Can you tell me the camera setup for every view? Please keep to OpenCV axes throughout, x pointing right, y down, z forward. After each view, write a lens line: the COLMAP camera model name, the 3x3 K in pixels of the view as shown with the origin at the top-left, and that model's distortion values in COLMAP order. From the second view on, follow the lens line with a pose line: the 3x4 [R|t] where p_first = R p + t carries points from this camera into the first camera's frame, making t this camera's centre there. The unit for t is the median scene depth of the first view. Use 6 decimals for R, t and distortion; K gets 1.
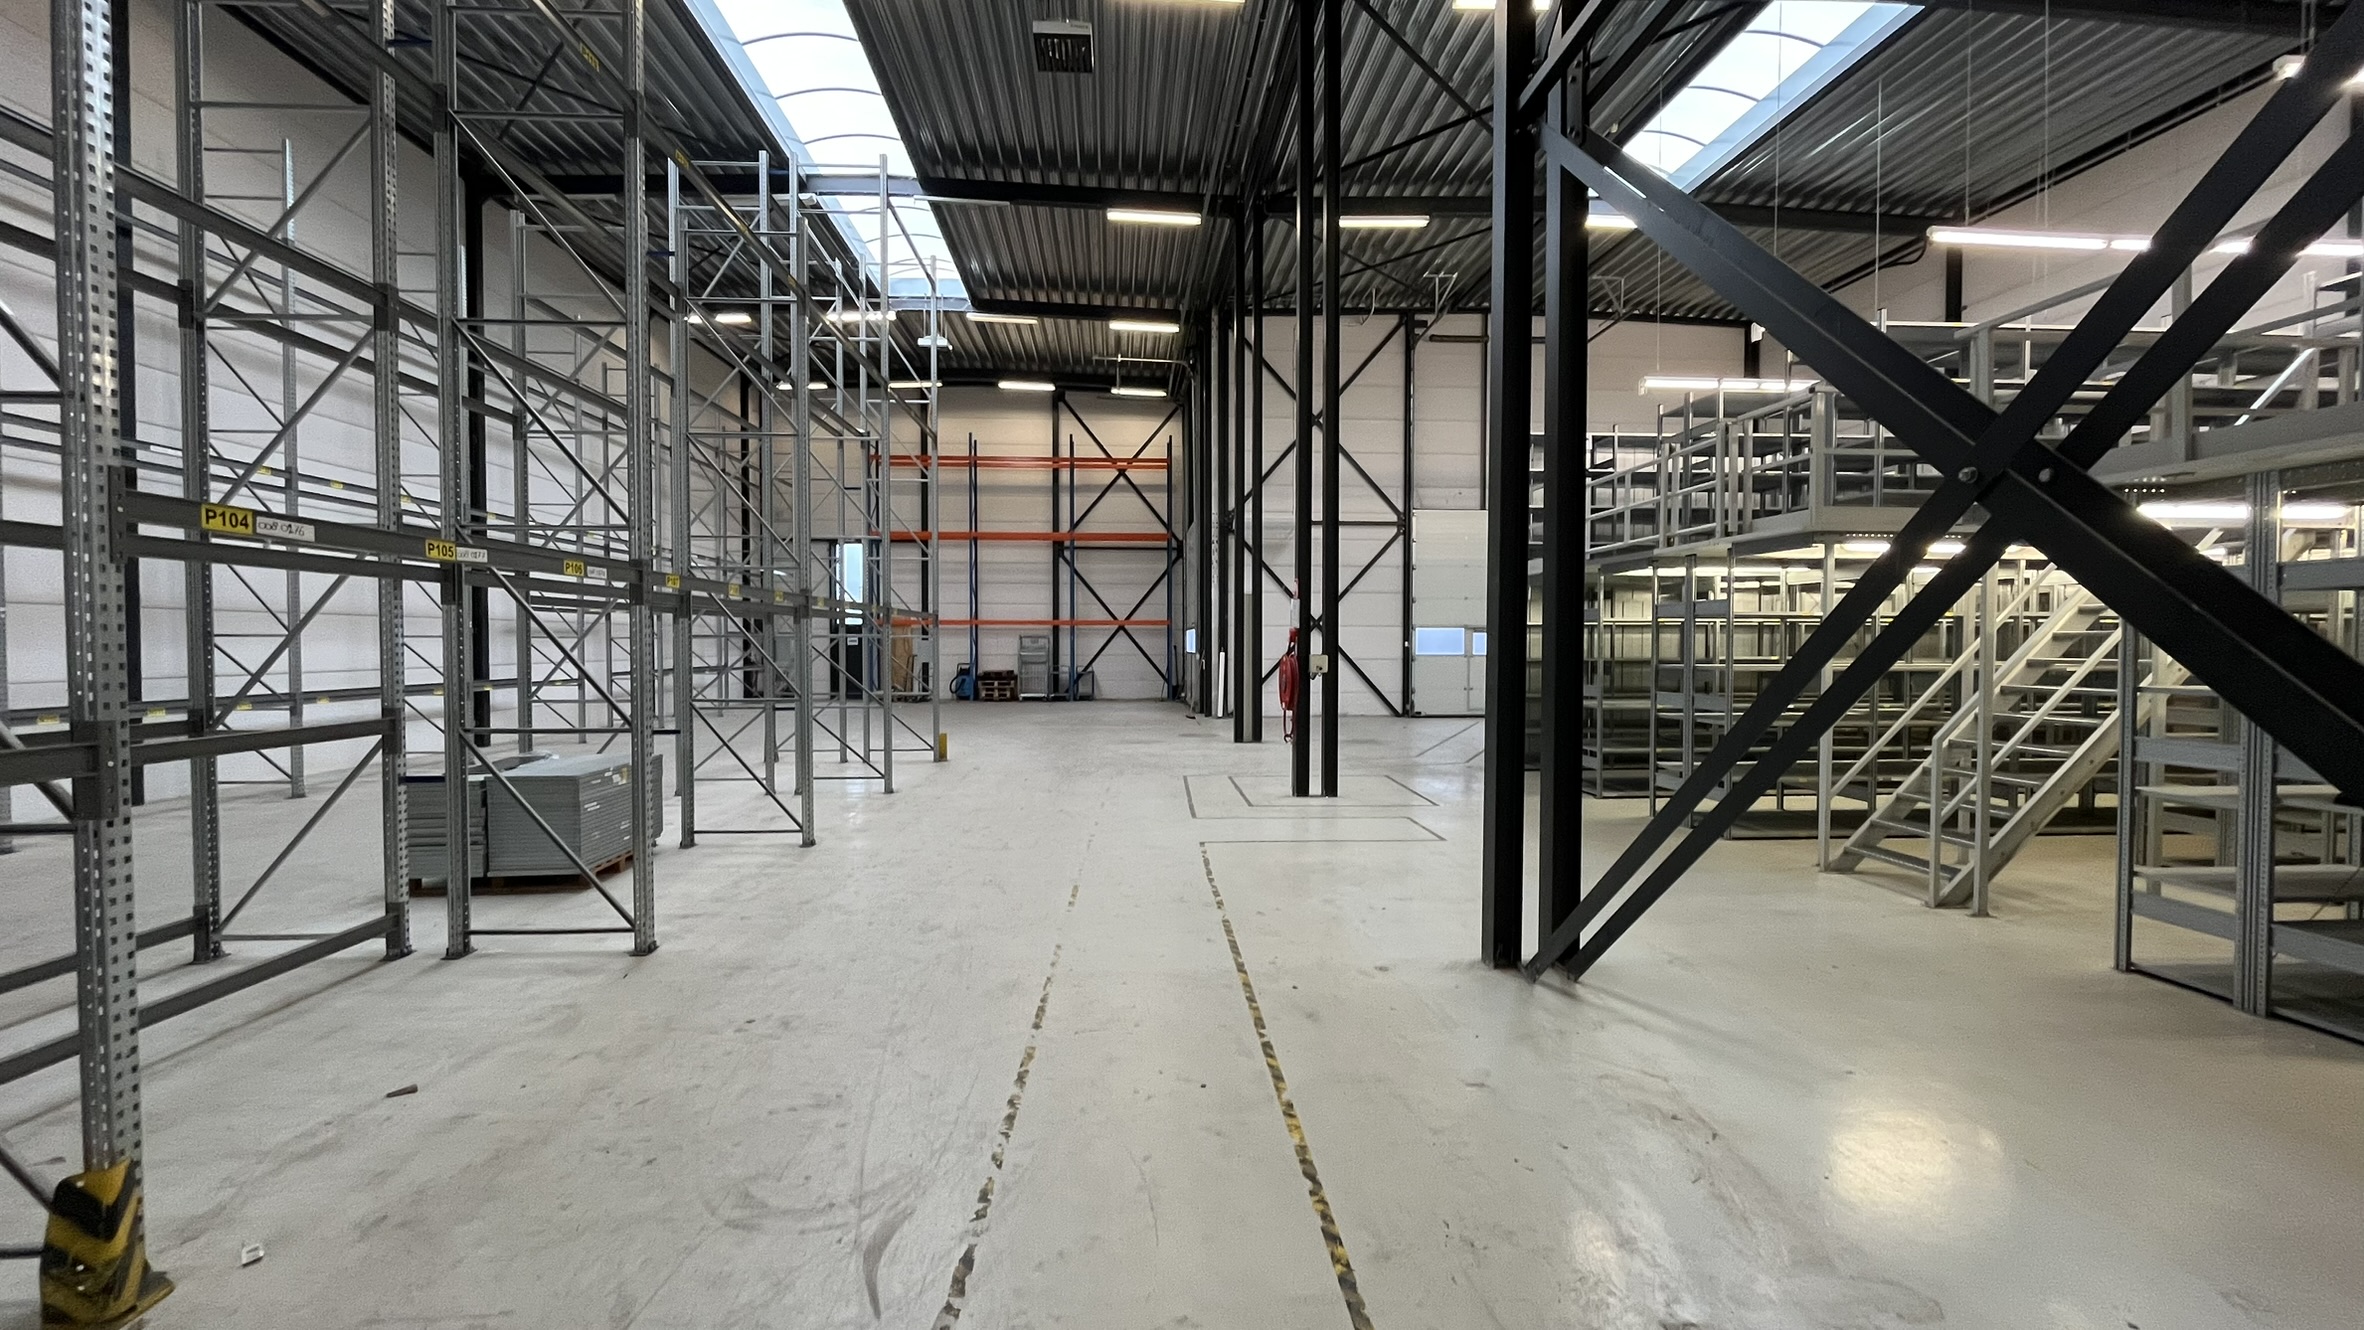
lens RADIAL K [[965.2, 0, 1182.0], [0, 965.2, 665.0], [0, 0, 1]] dist [-0.000103, -0.000107]
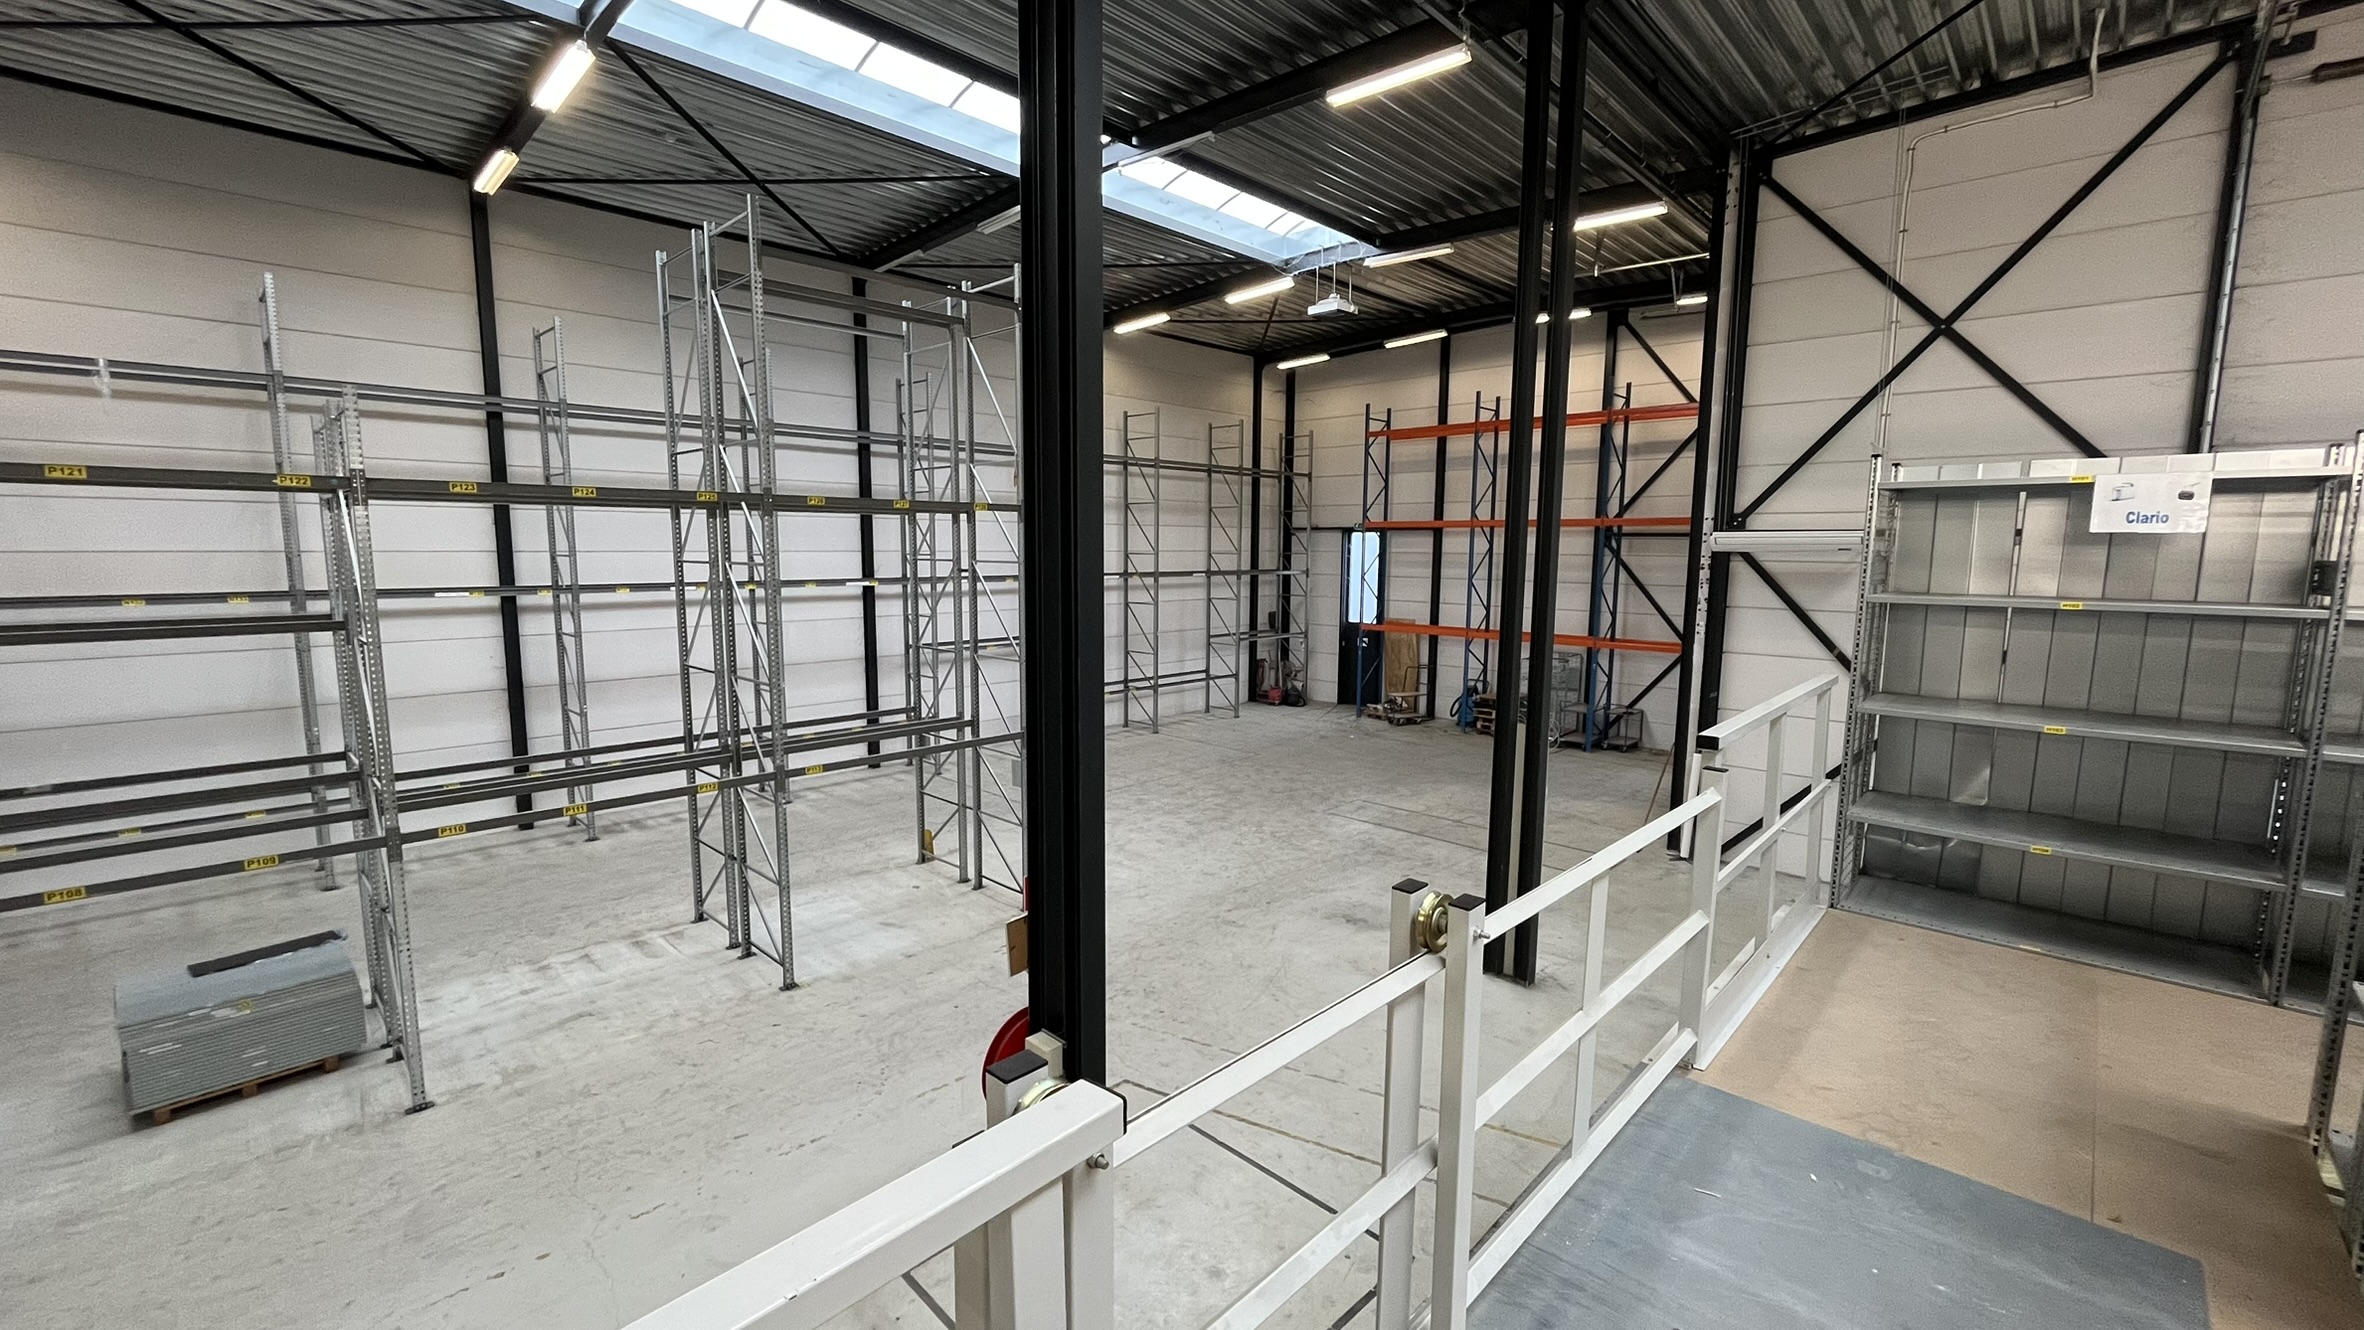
lens RADIAL K [[965.2, 0, 1182.0], [0, 965.2, 665.0], [0, 0, 1]] dist [-0.000103, -0.000107]
pose [[0.667620, 0.100102, -0.737742, 0.267109], [-0.026765, 0.993506, 0.110586, -0.125952], [0.744021, -0.054084, 0.665963, 0.366098]]
